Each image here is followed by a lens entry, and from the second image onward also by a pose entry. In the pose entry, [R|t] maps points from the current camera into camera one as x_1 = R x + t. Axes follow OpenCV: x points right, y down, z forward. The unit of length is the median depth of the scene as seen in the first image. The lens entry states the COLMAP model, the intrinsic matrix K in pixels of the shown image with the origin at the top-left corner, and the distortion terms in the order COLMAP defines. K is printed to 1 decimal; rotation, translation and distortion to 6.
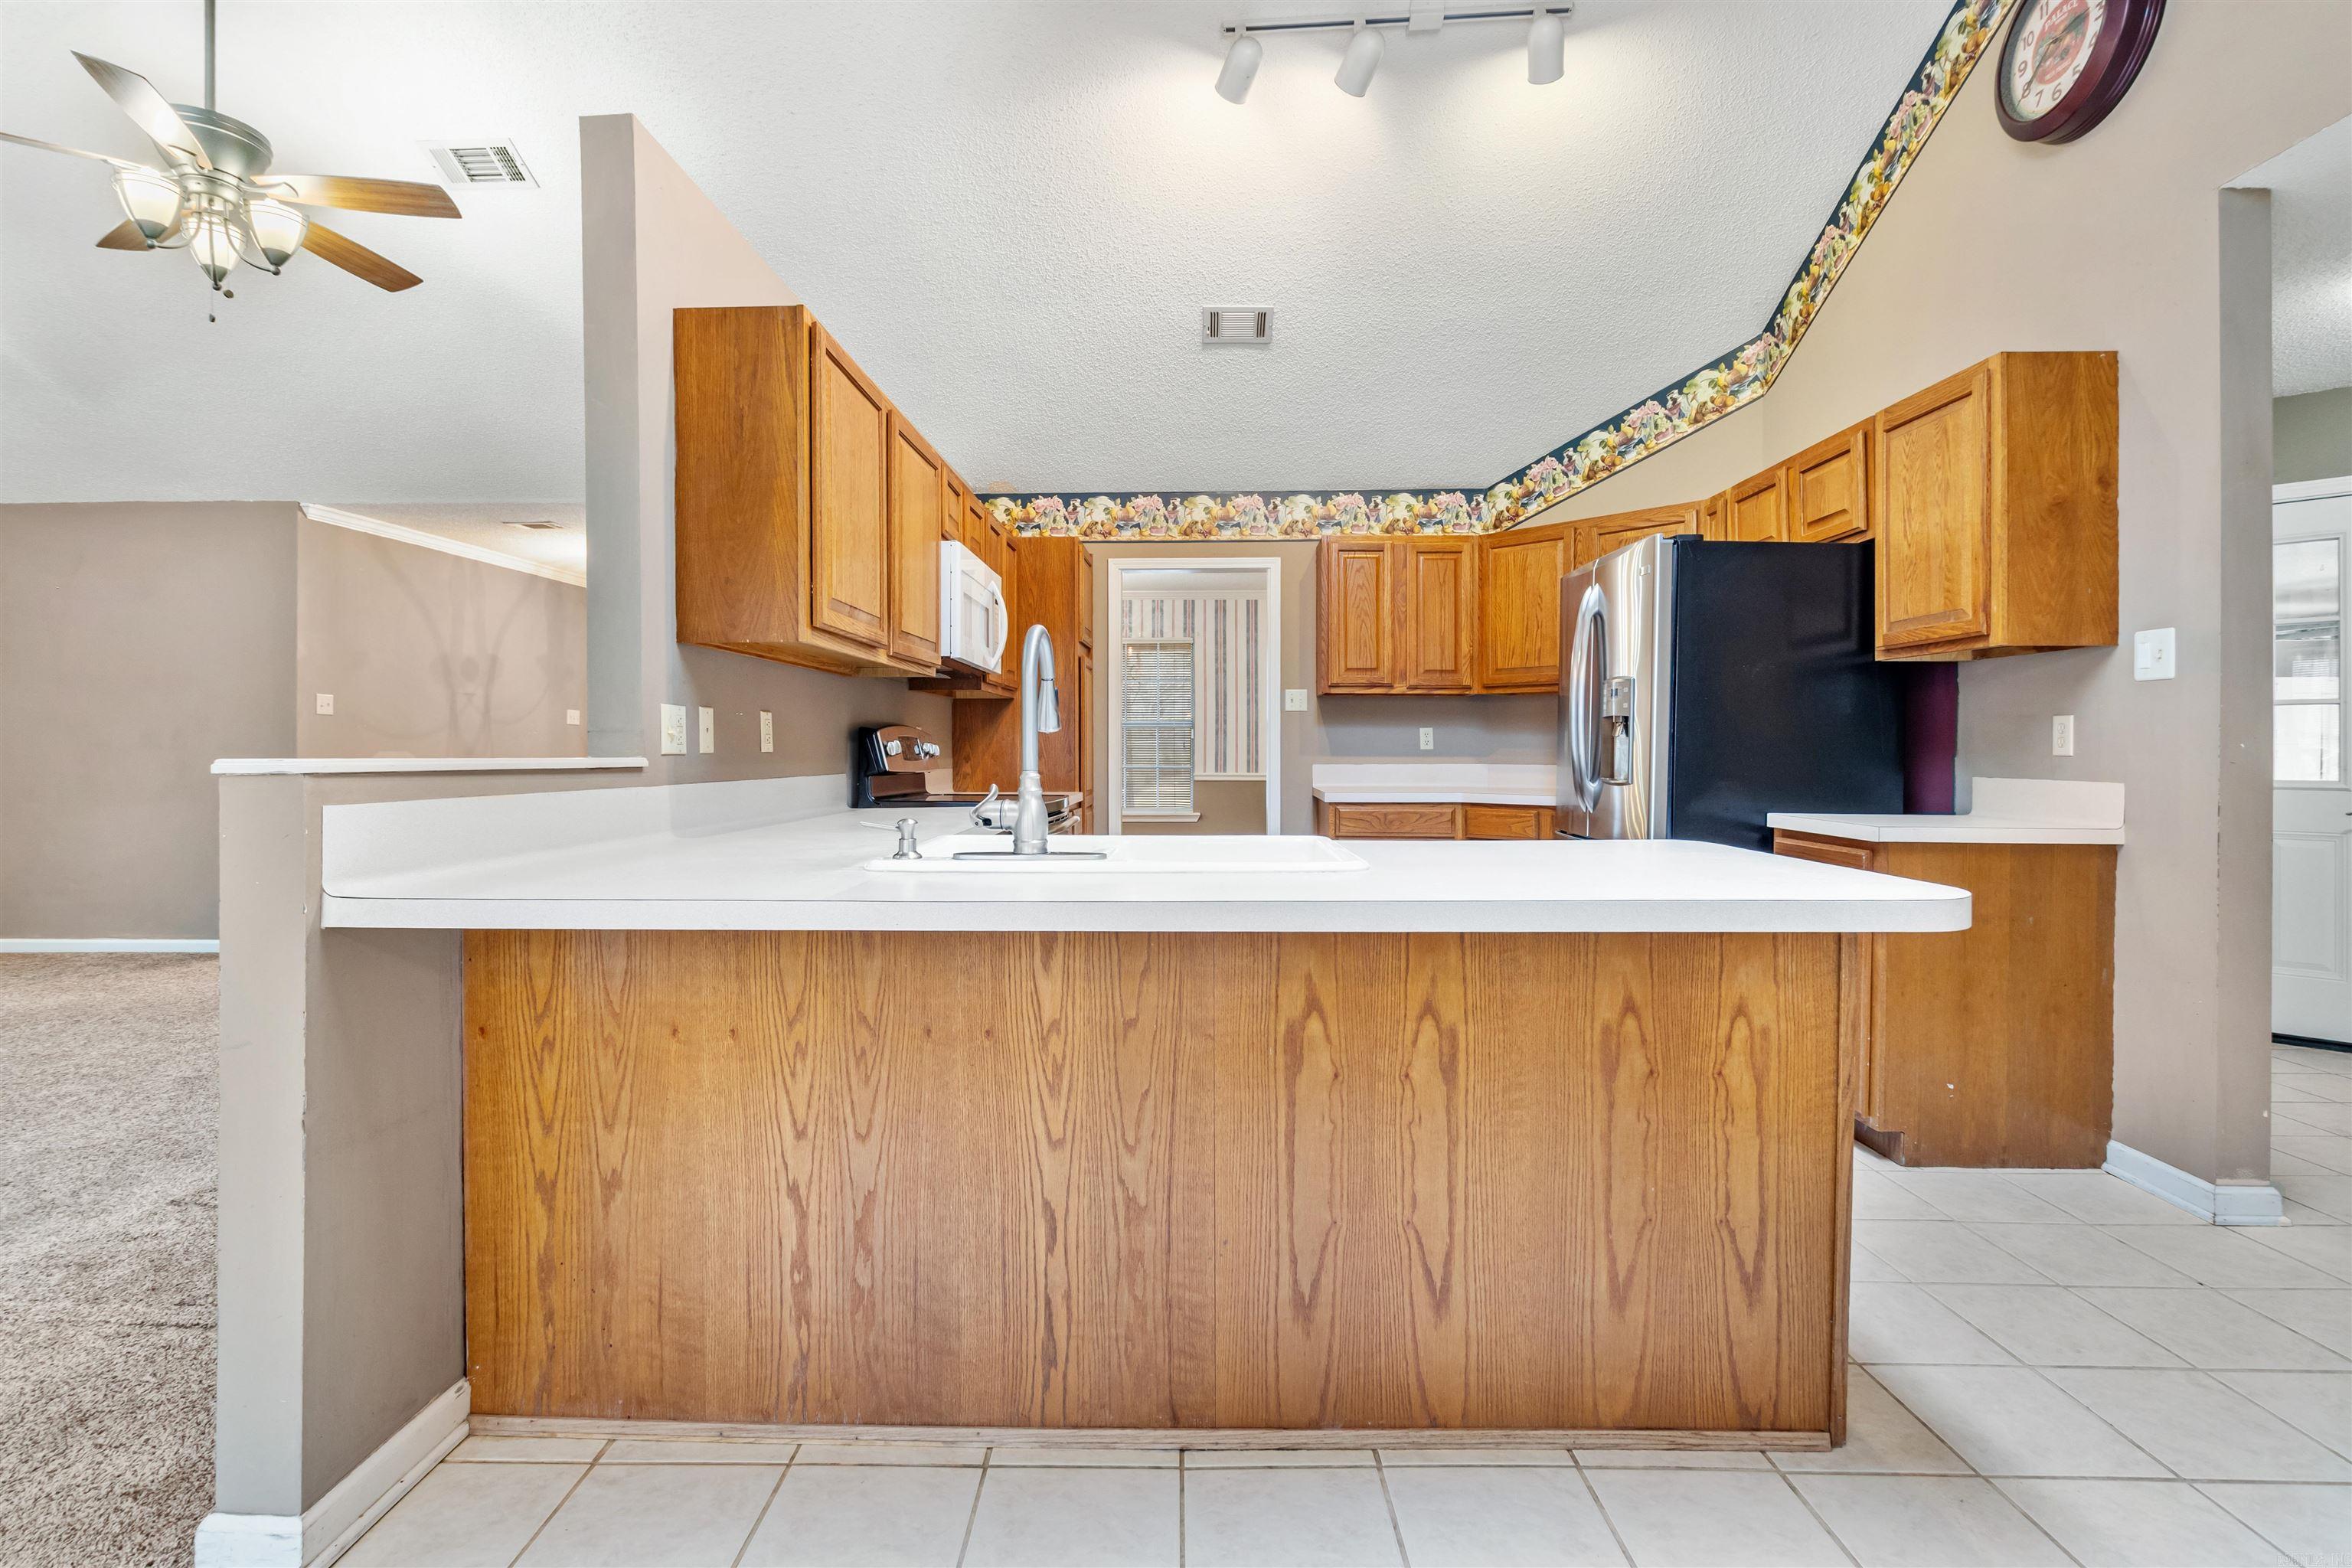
lens RADIAL K [[1084.4, 0, 1162.7], [0, 1084.4, 754.2], [0, 0, 1]] dist [0.003937, -0.001513]
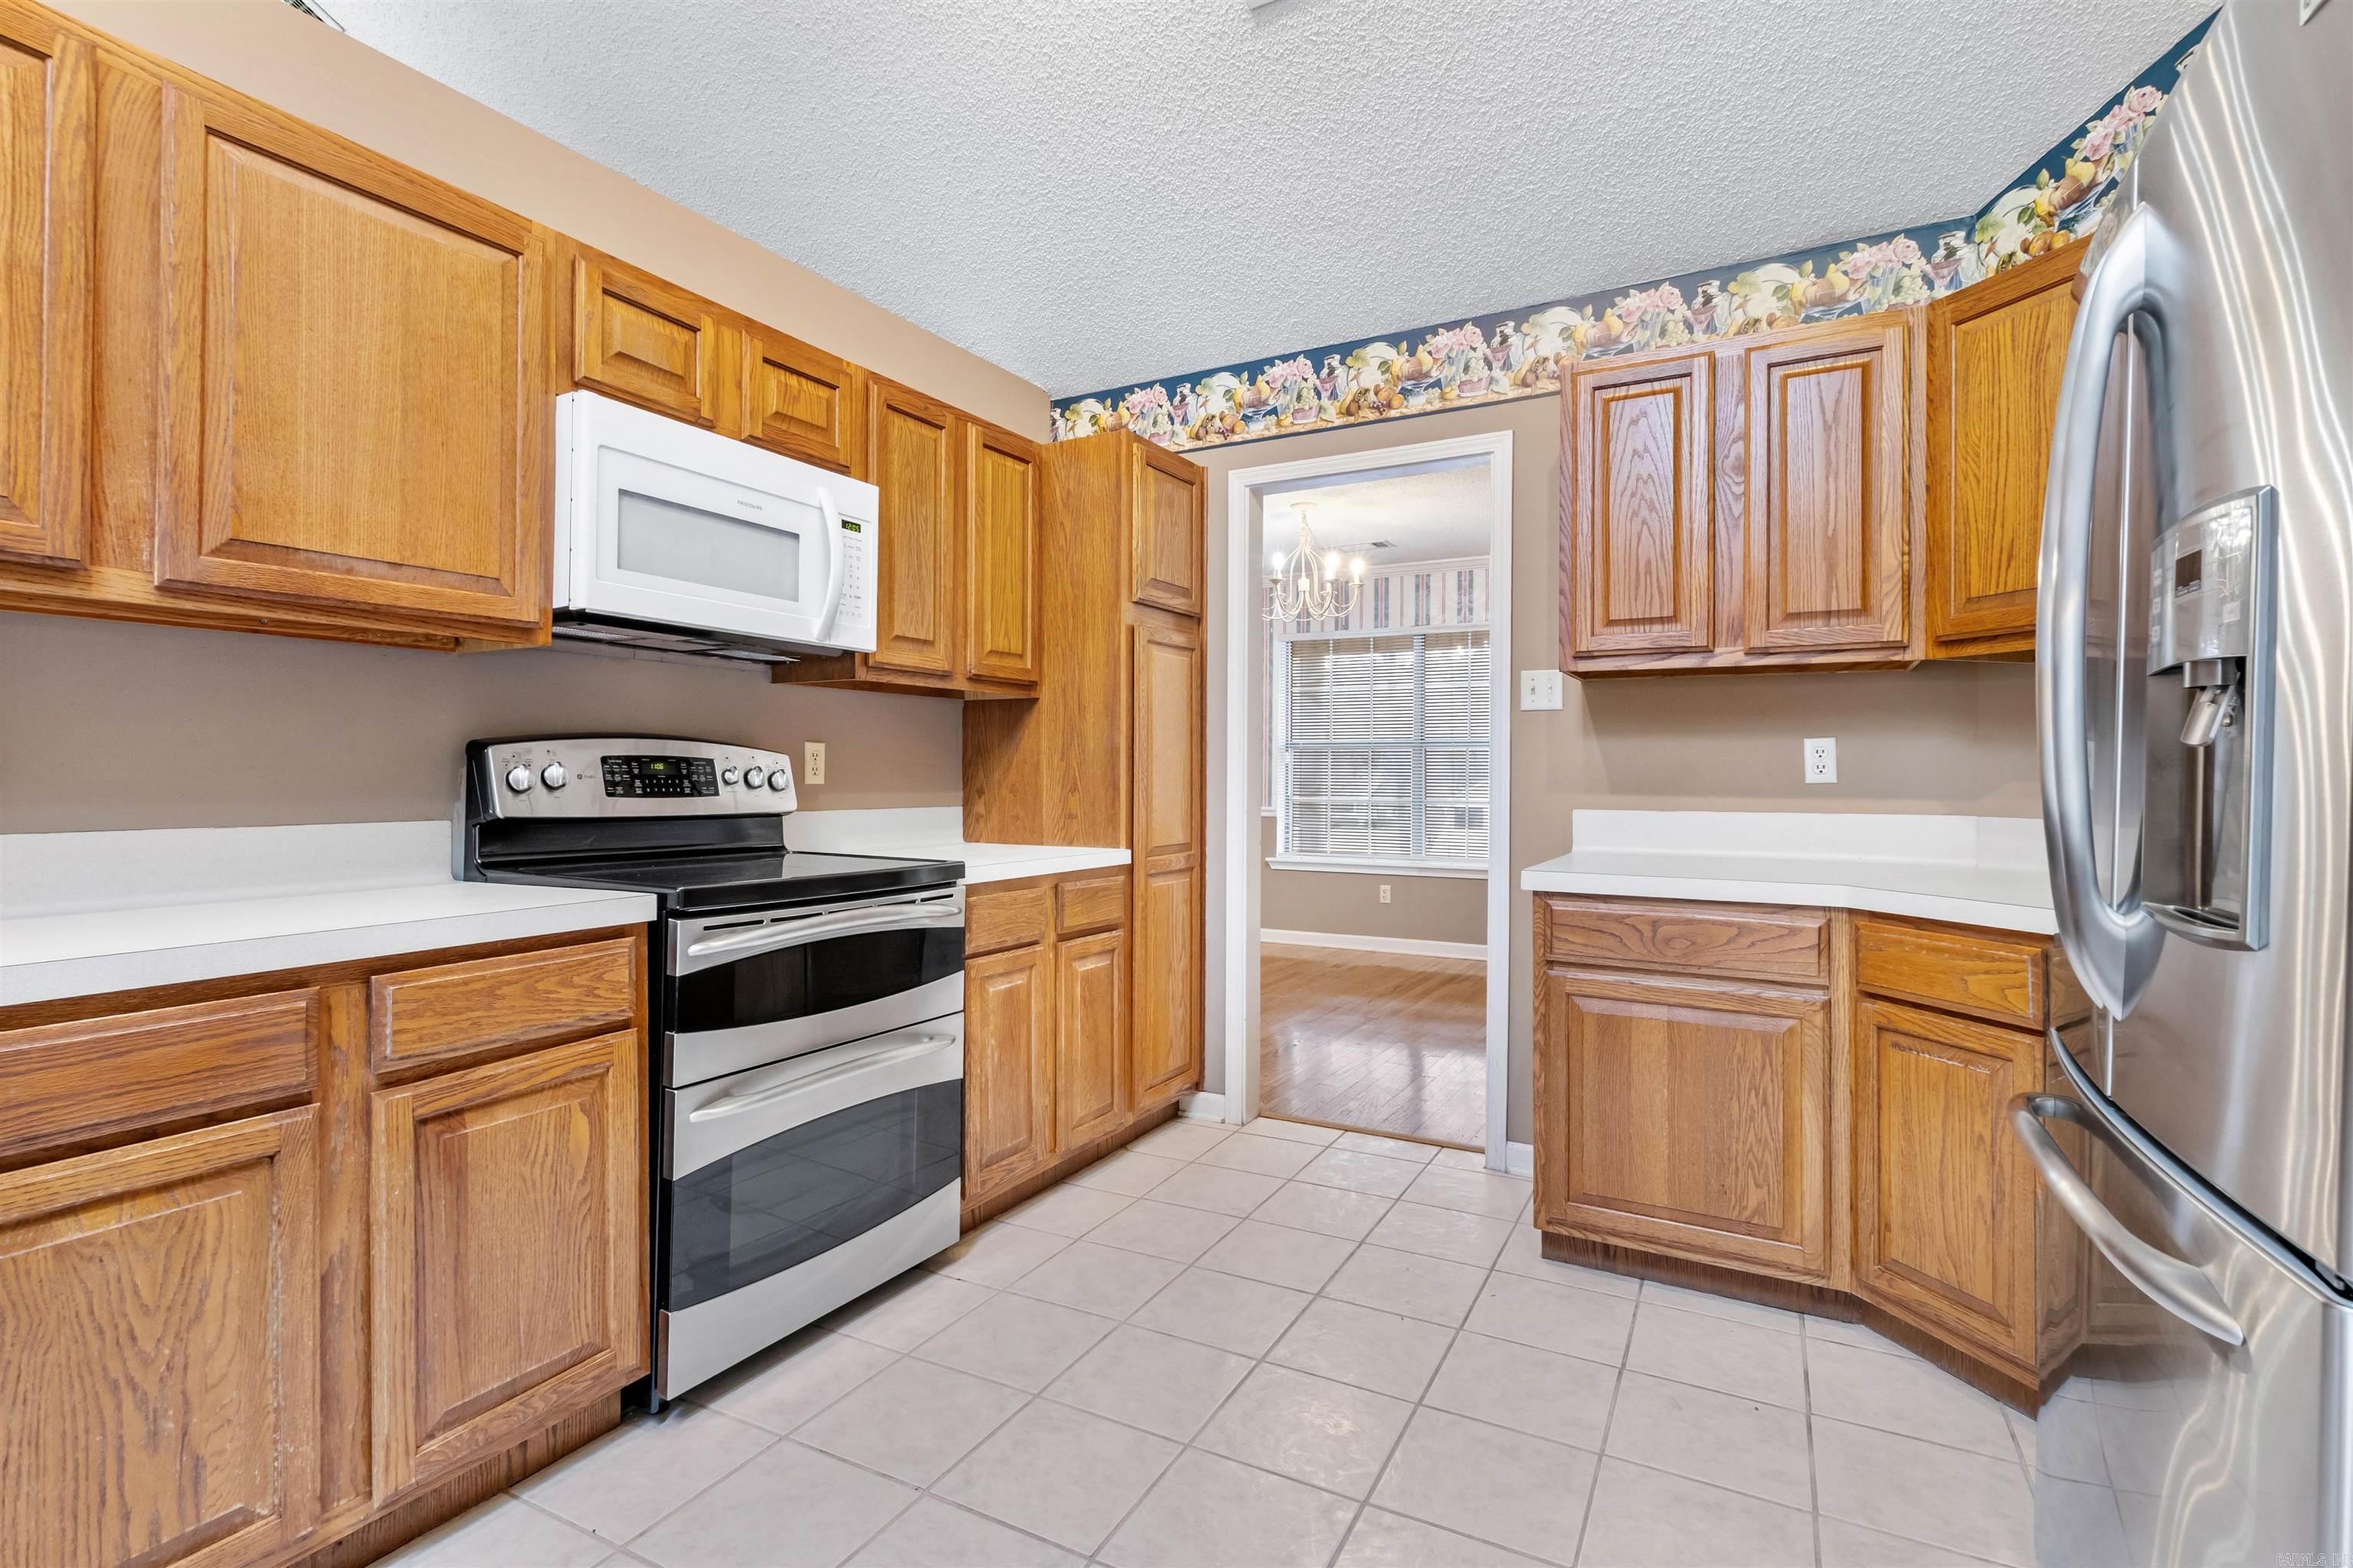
lens RADIAL K [[1084.9, 0, 1182.7], [0, 1084.9, 771.1], [0, 0, 1]] dist [0.003937, -0.001513]
pose [[0.889304, 0.002881, -0.457307, 0.225560], [-0.007340, 0.999941, -0.007975, -0.004123], [0.457257, 0.010449, 0.889273, 0.468681]]
